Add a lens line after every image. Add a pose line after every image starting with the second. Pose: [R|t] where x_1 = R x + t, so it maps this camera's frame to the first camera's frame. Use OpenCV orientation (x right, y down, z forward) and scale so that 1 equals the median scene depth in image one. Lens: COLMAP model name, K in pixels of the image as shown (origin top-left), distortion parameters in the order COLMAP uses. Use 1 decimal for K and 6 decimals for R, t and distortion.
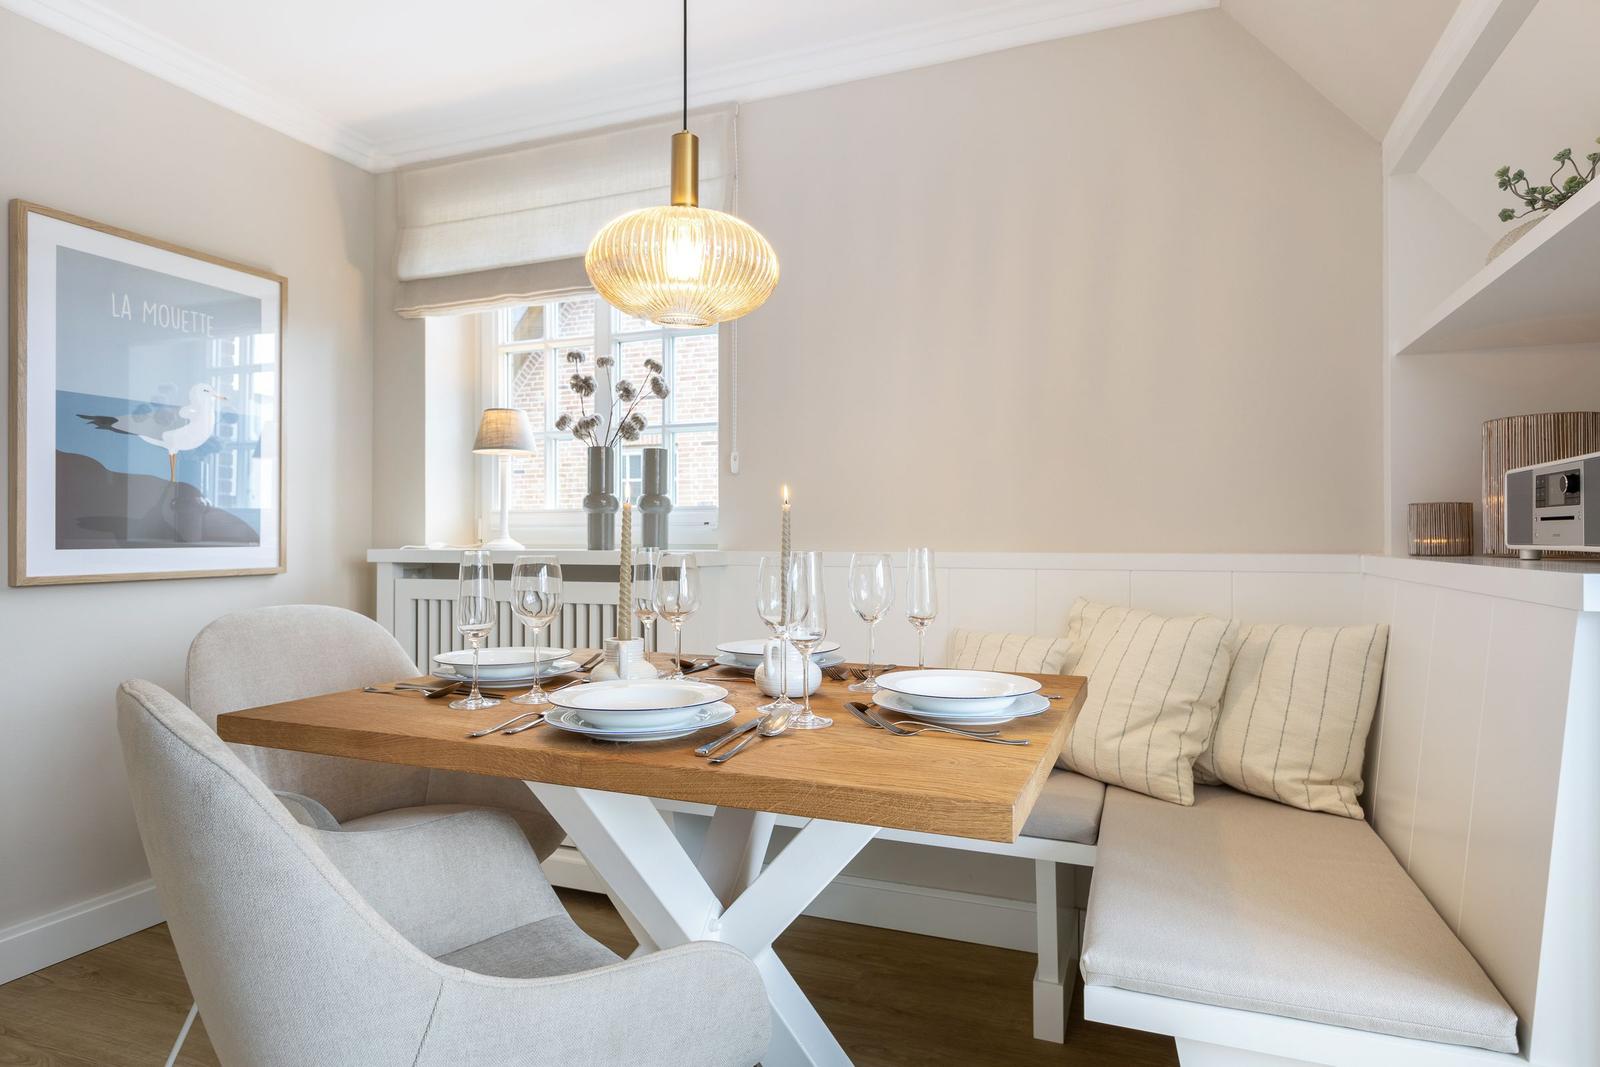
lens RADIAL K [[910.6, 0, 807.0], [0, 910.6, 538.0], [0, 0, 1]] dist [0.025041, 0.000838]
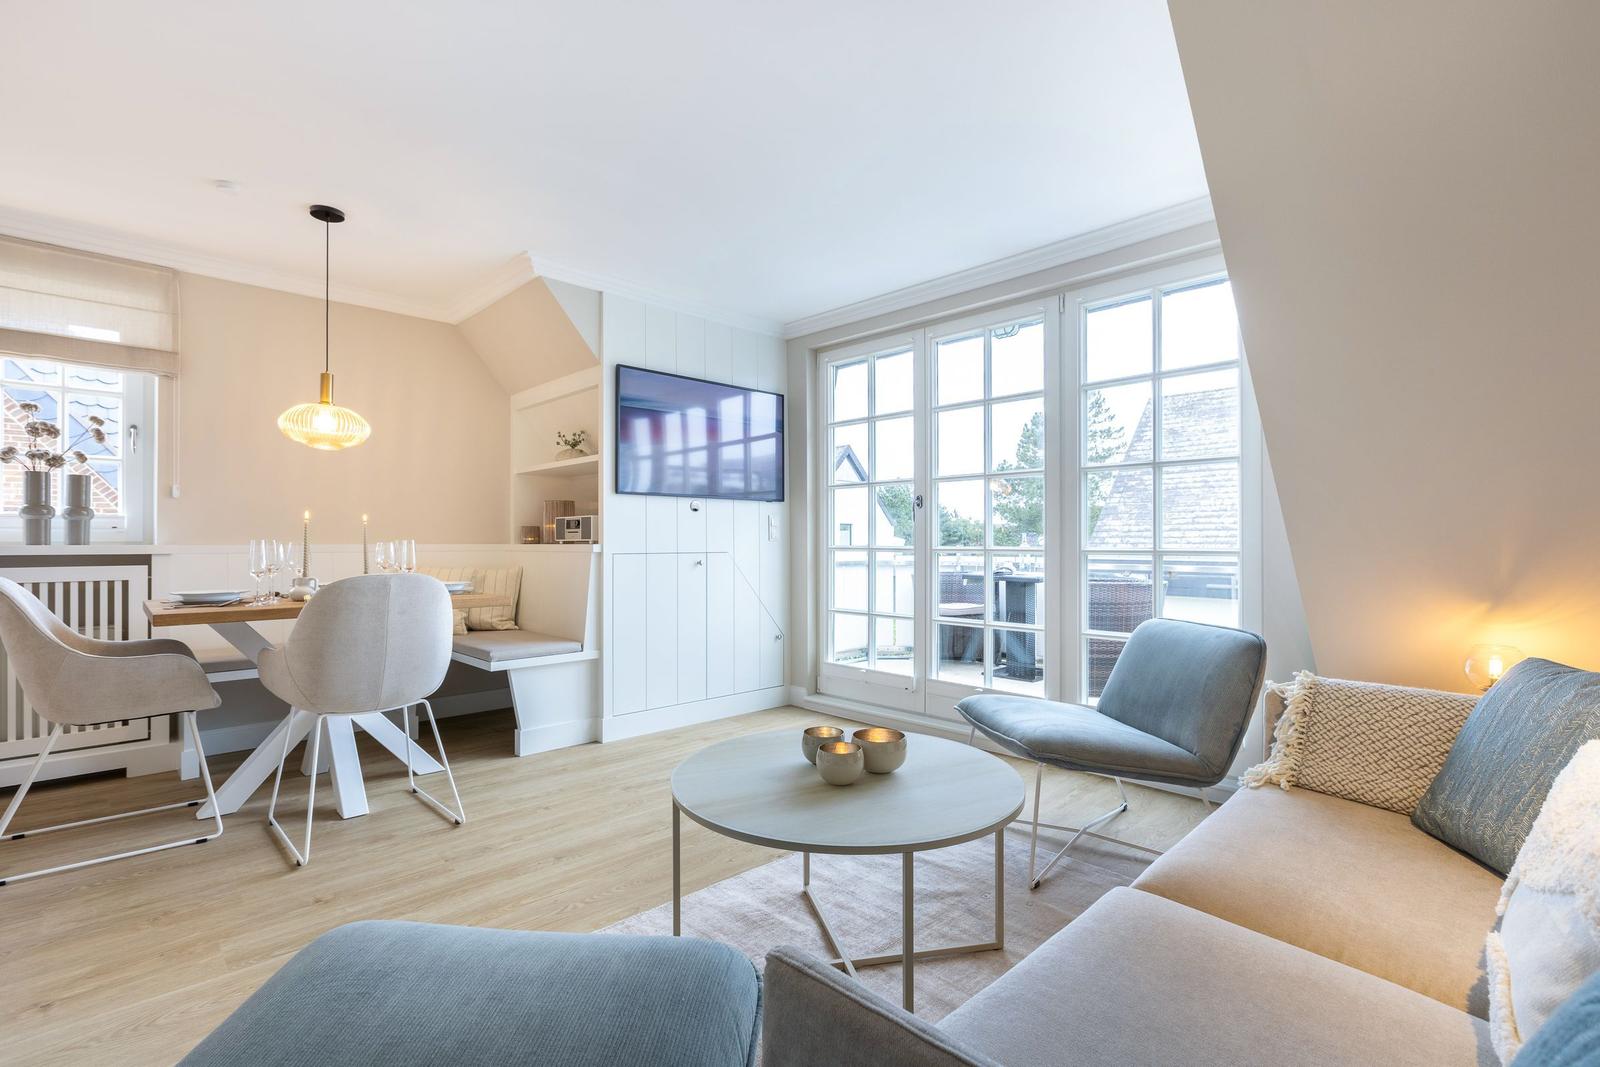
lens RADIAL K [[721.2, 0, 776.9], [0, 721.2, 534.0], [0, 0, 1]] dist [0.005453, -0.002888]
pose [[0.425171, 0.006872, 0.905087, -0.746221], [-0.000651, 0.999973, -0.007286, 0.003129], [-0.905113, 0.002509, 0.425165, -0.493485]]
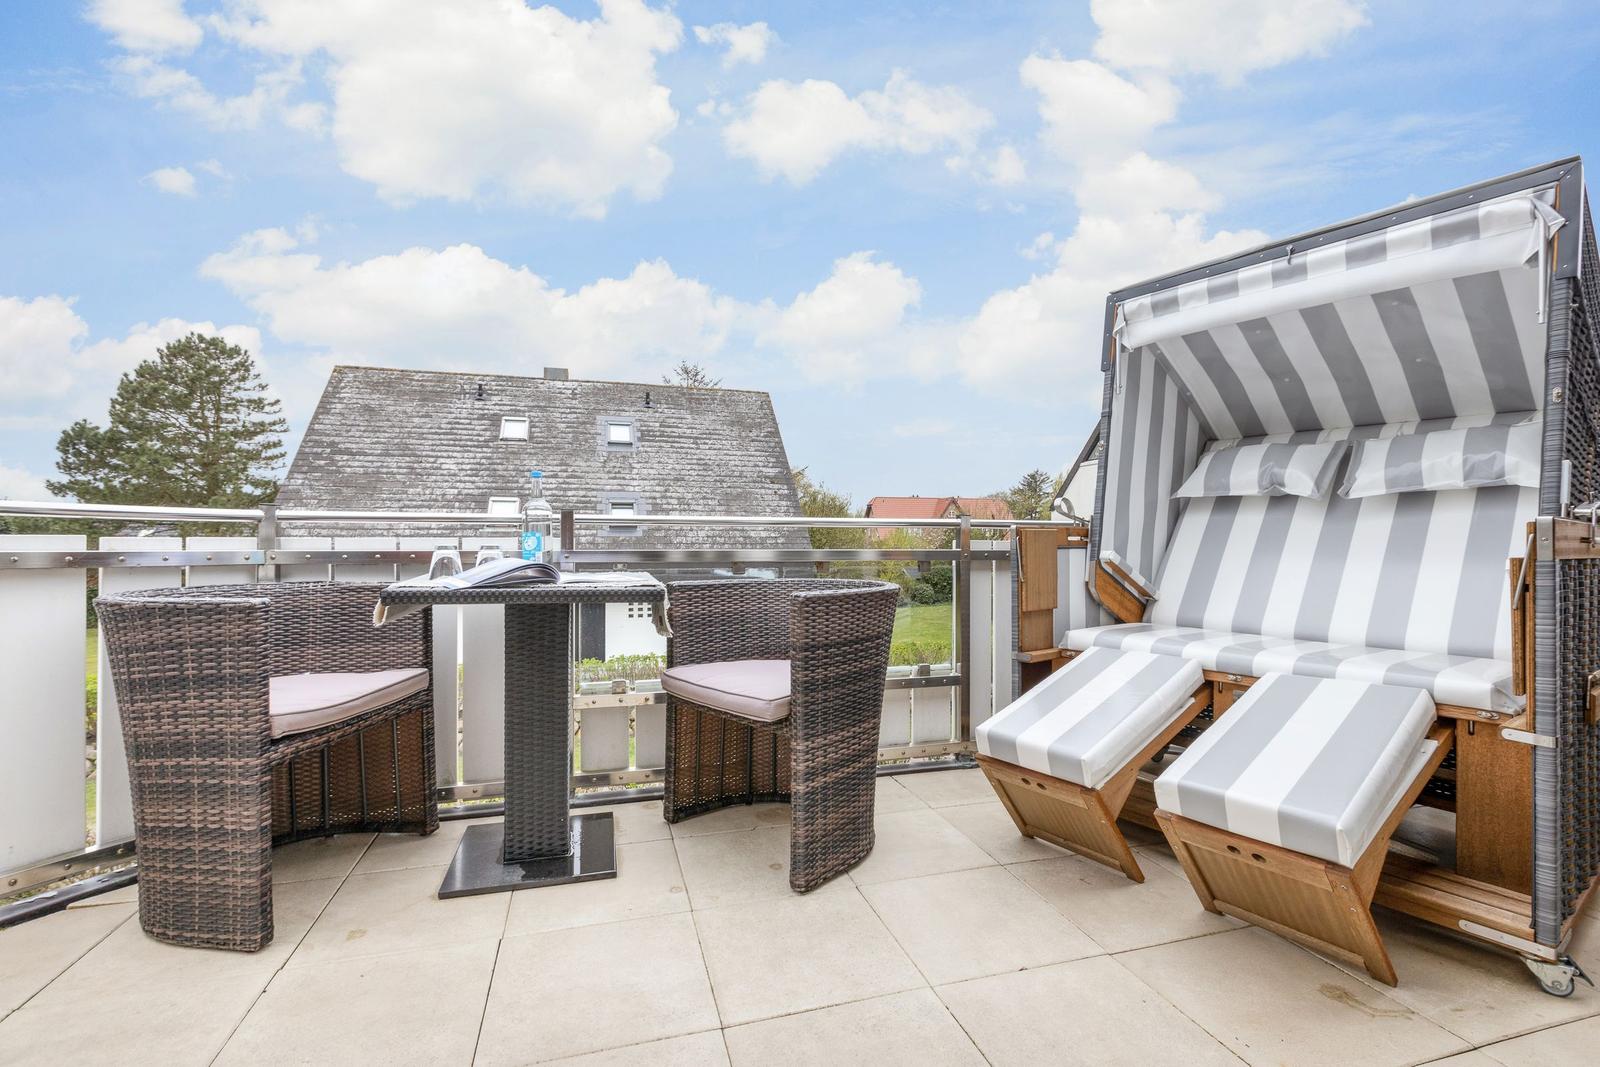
lens RADIAL K [[721.2, 0, 813.4], [0, 721.2, 532.7], [0, 0, 1]] dist [0.005453, -0.002888]
pose [[-0.619676, 0.003234, 0.784851, 0.566219], [-0.005159, 0.999953, -0.008194, 0.054067], [-0.784841, -0.009127, -0.619630, -0.021820]]
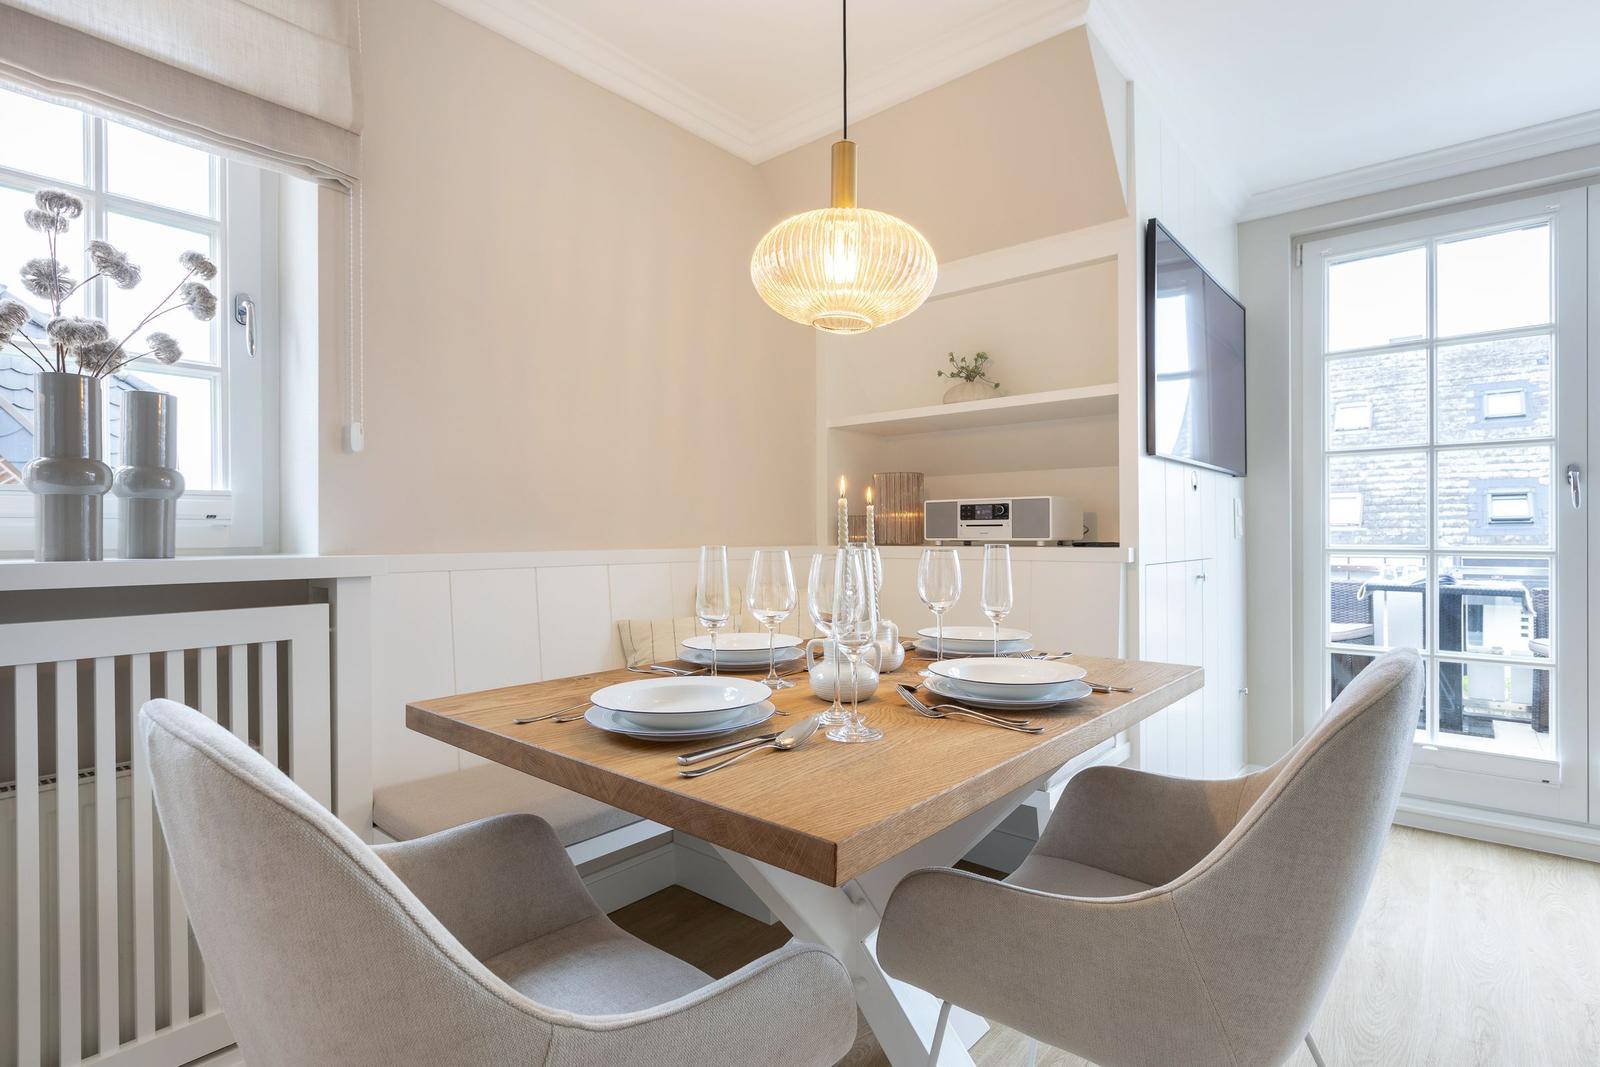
lens RADIAL K [[783.1, 0, 795.6], [0, 783.1, 530.3], [0, 0, 1]] dist [-0.001055, 0.001651]
pose [[0.326926, 0.003046, 0.945045, -0.533762], [0.003062, 0.999986, -0.004282, -0.002114], [-0.945045, 0.004294, 0.326912, 0.426107]]
